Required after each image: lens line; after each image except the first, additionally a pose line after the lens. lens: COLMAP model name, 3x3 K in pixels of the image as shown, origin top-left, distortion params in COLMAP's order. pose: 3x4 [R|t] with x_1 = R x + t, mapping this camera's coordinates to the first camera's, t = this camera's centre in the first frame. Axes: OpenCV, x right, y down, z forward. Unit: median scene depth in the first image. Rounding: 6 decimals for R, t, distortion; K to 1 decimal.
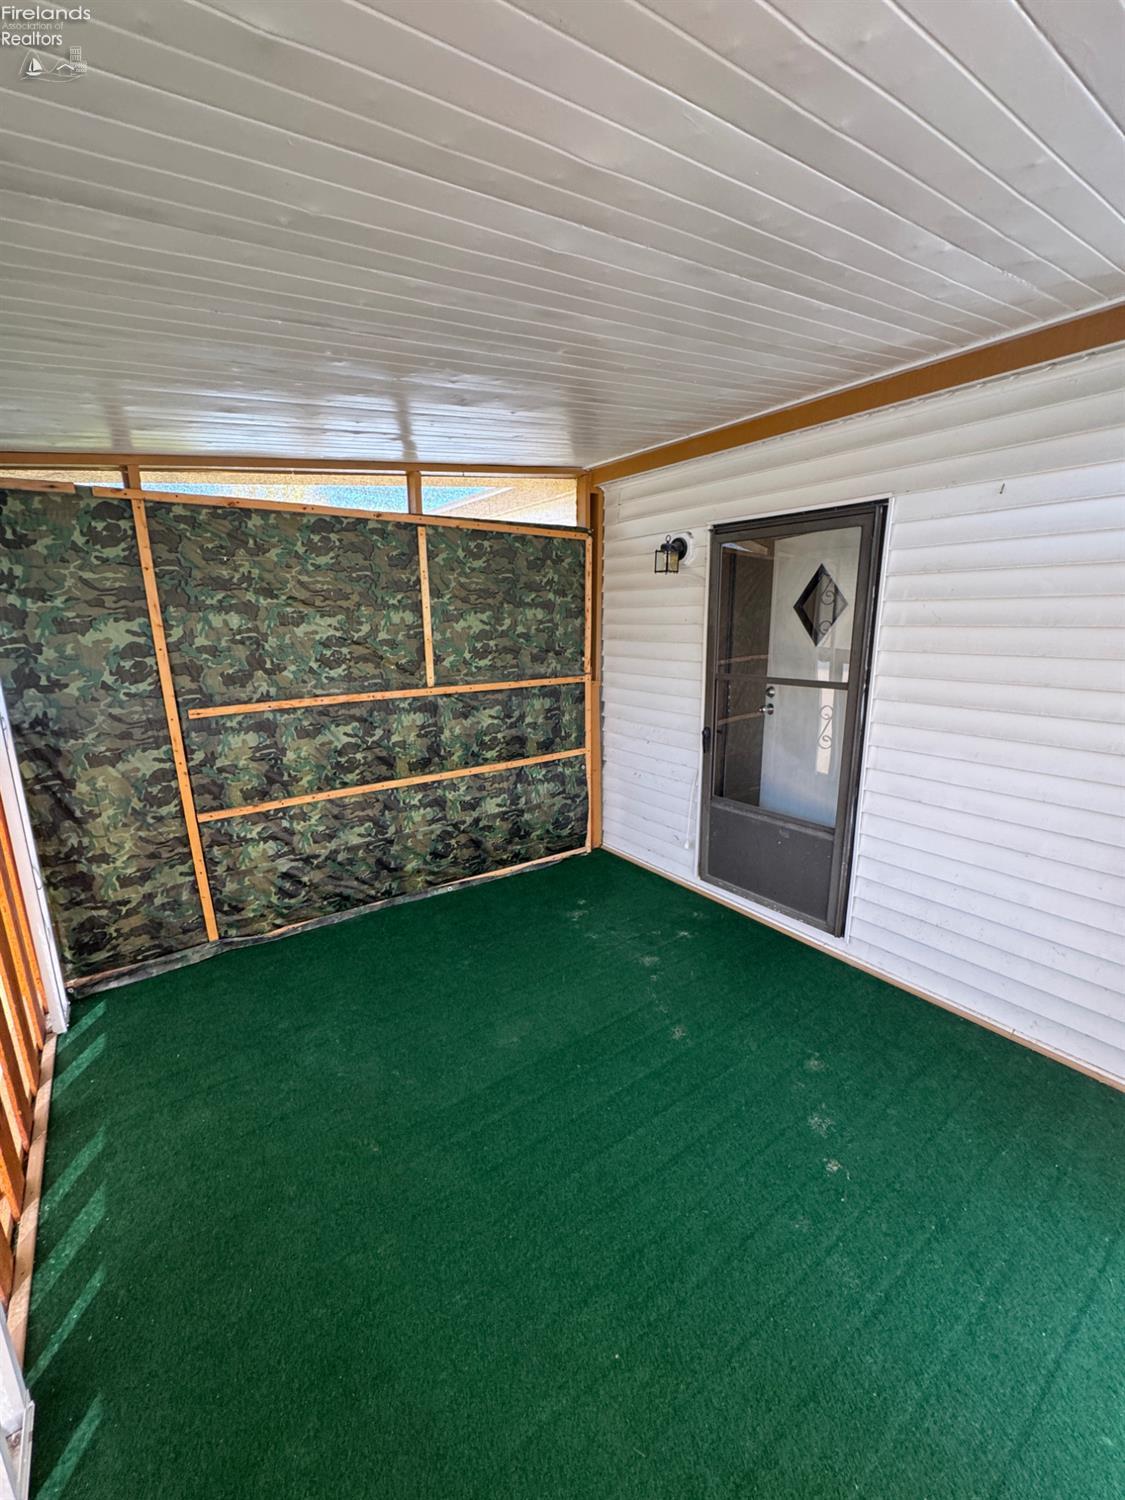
lens RADIAL K [[596.2, 0, 559.8], [0, 596.2, 755.4], [0, 0, 1]] dist [-0.002021, 0.000037]
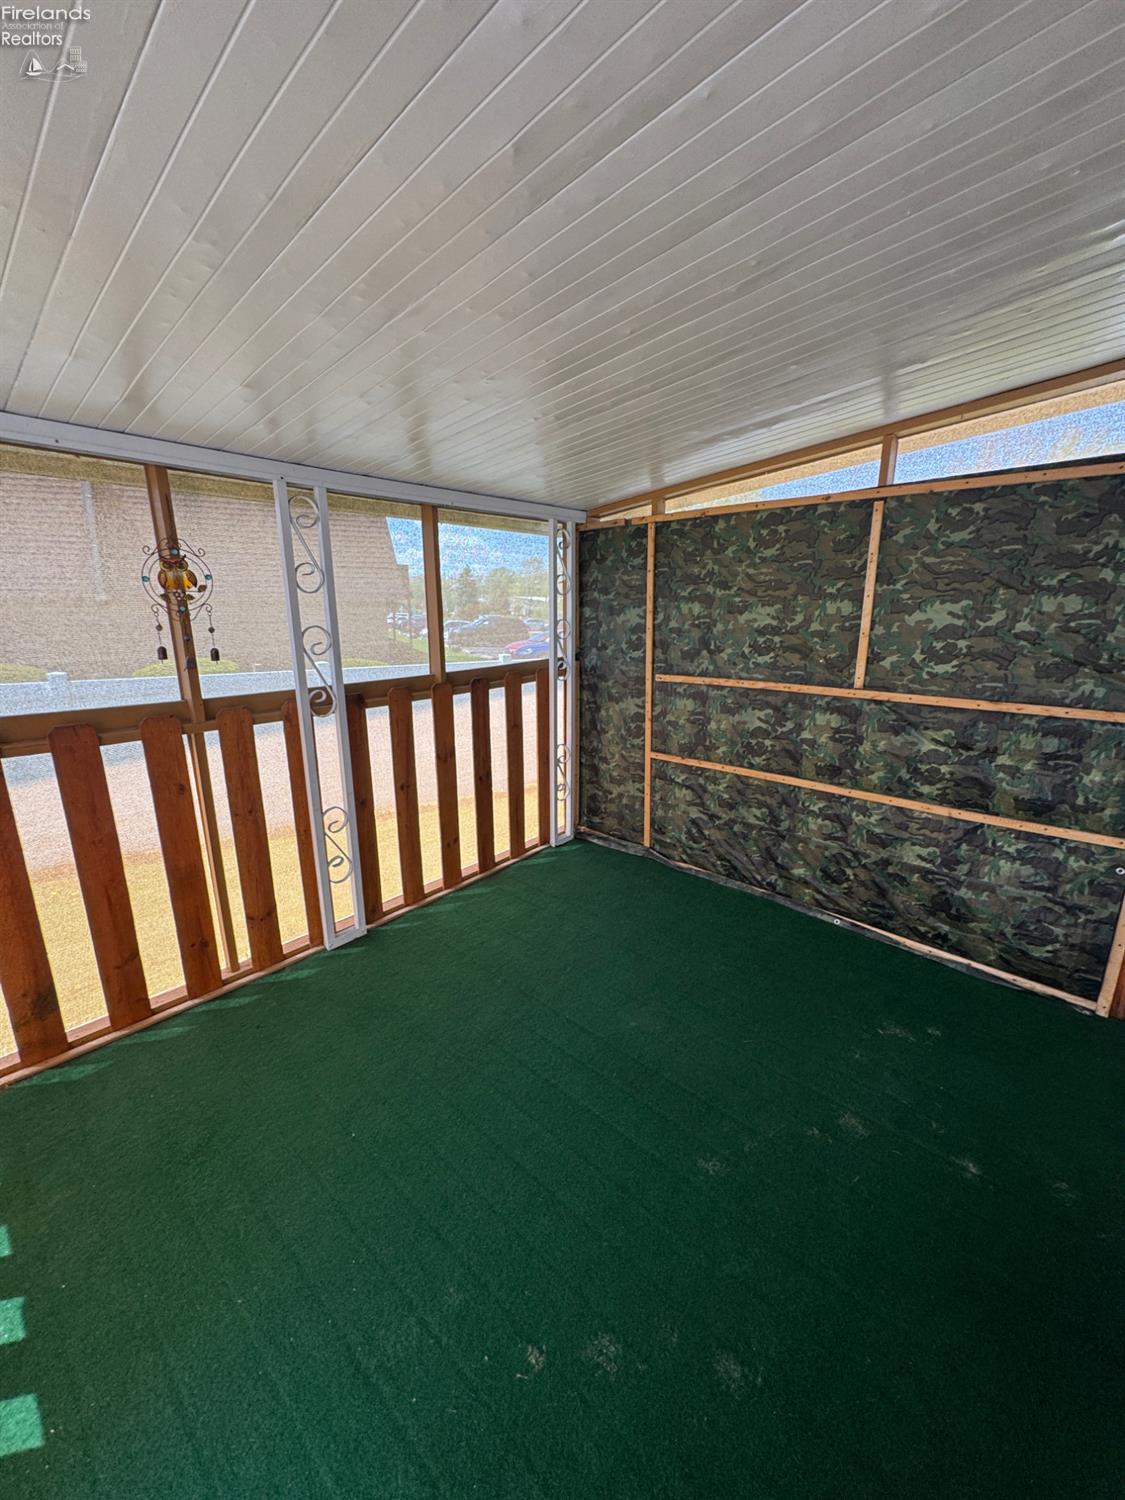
lens RADIAL K [[596.2, 0, 553.9], [0, 596.2, 746.8], [0, 0, 1]] dist [-0.002021, 0.000037]
pose [[0.204864, 0.237228, -0.949607, 0.562889], [-0.218298, 0.956821, 0.191935, -0.109152], [0.954137, 0.167977, 0.247805, 0.401695]]
